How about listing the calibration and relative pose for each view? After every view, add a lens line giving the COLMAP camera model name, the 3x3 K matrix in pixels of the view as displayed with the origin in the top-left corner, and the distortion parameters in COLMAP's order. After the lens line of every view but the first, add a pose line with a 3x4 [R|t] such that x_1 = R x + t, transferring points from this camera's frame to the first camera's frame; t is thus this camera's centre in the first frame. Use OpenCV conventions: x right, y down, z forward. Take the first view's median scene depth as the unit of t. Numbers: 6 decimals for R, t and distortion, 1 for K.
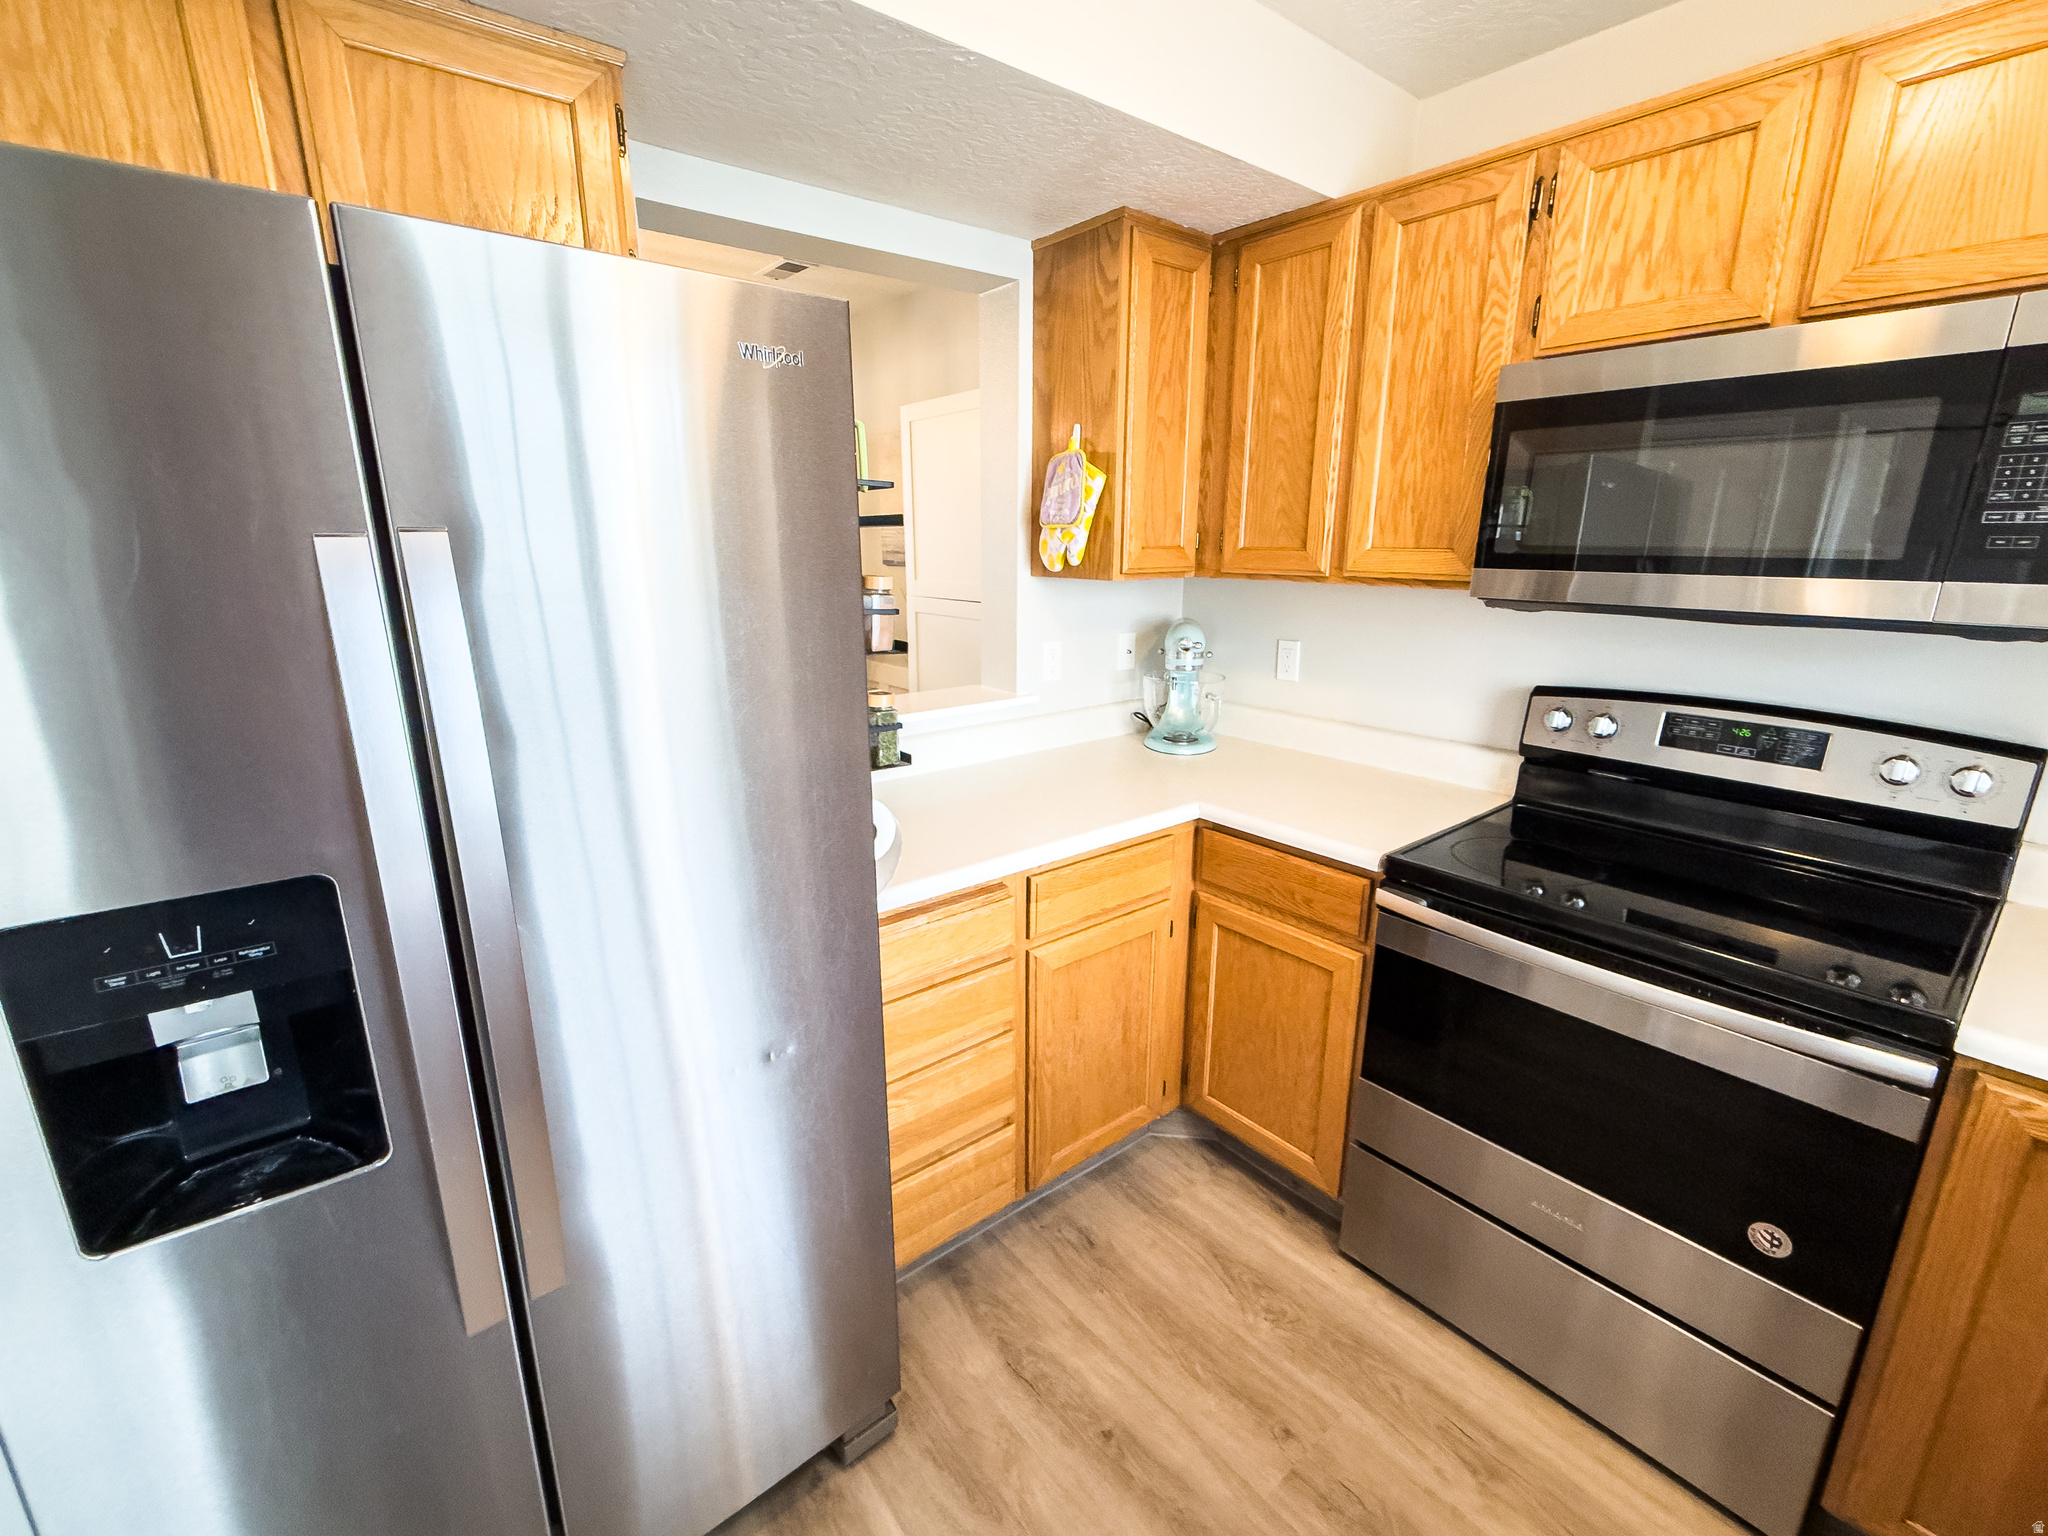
lens RADIAL K [[870.1, 0, 1040.7], [0, 870.1, 766.1], [0, 0, 1]] dist [-0.001641, -0.000143]
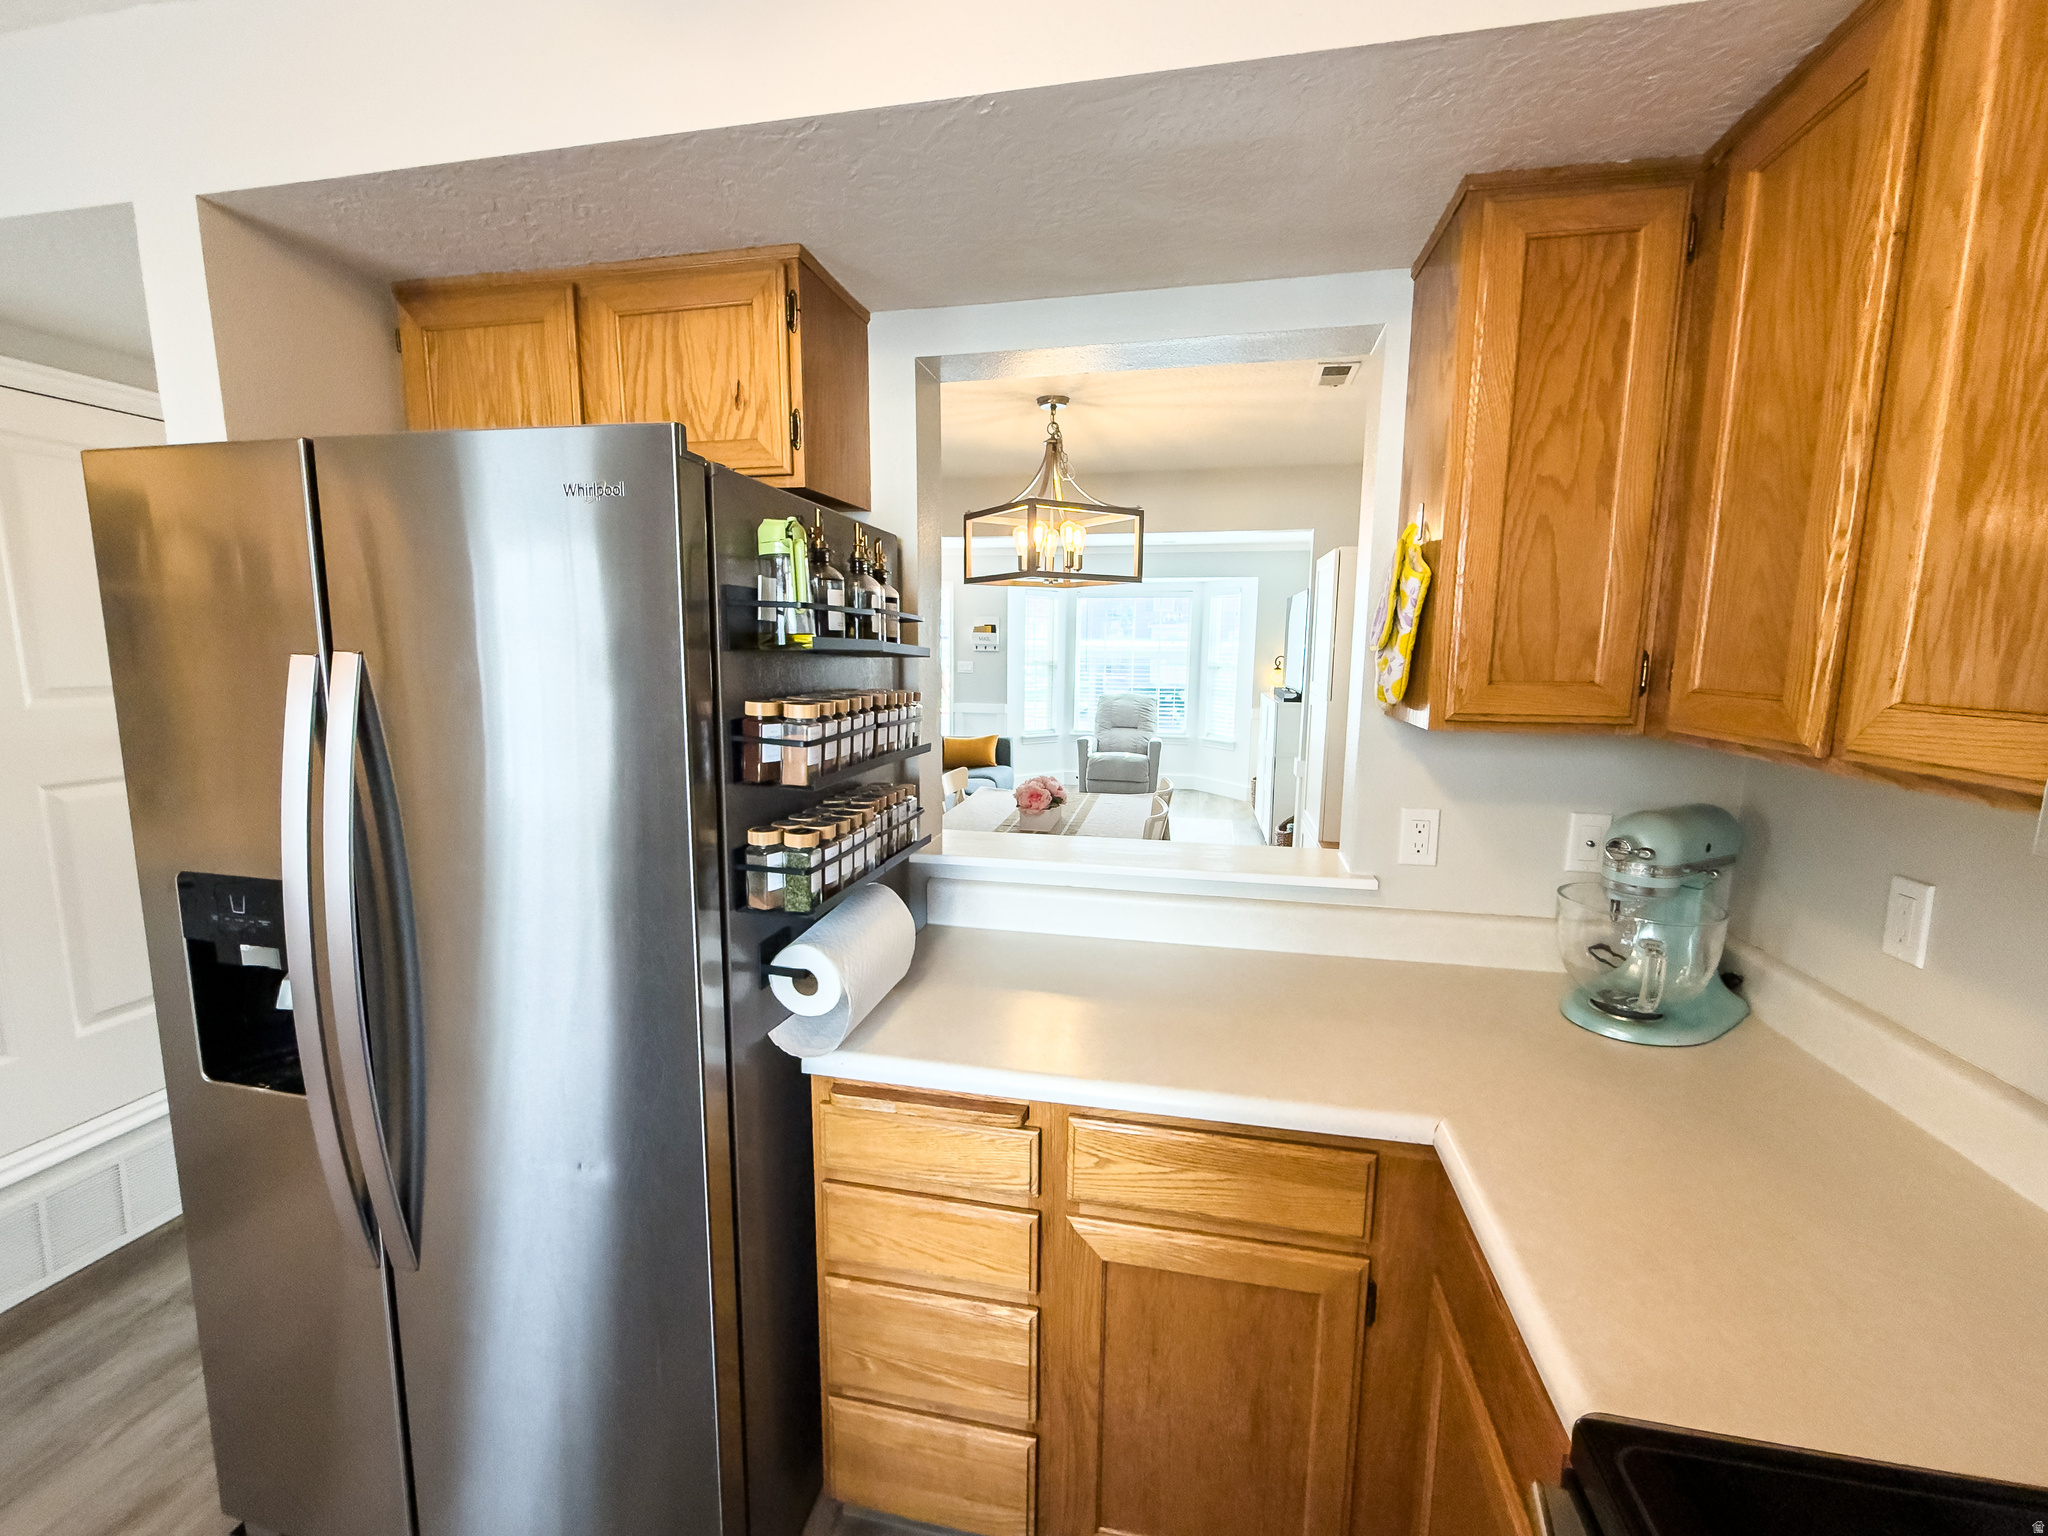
lens RADIAL K [[870.1, 0, 1032.6], [0, 870.1, 776.2], [0, 0, 1]] dist [-0.001641, -0.000143]
pose [[0.627679, 0.117693, -0.769524, 0.463764], [-0.206385, 0.978292, -0.018720, -0.123147], [0.750616, 0.170569, 0.638343, 0.425732]]
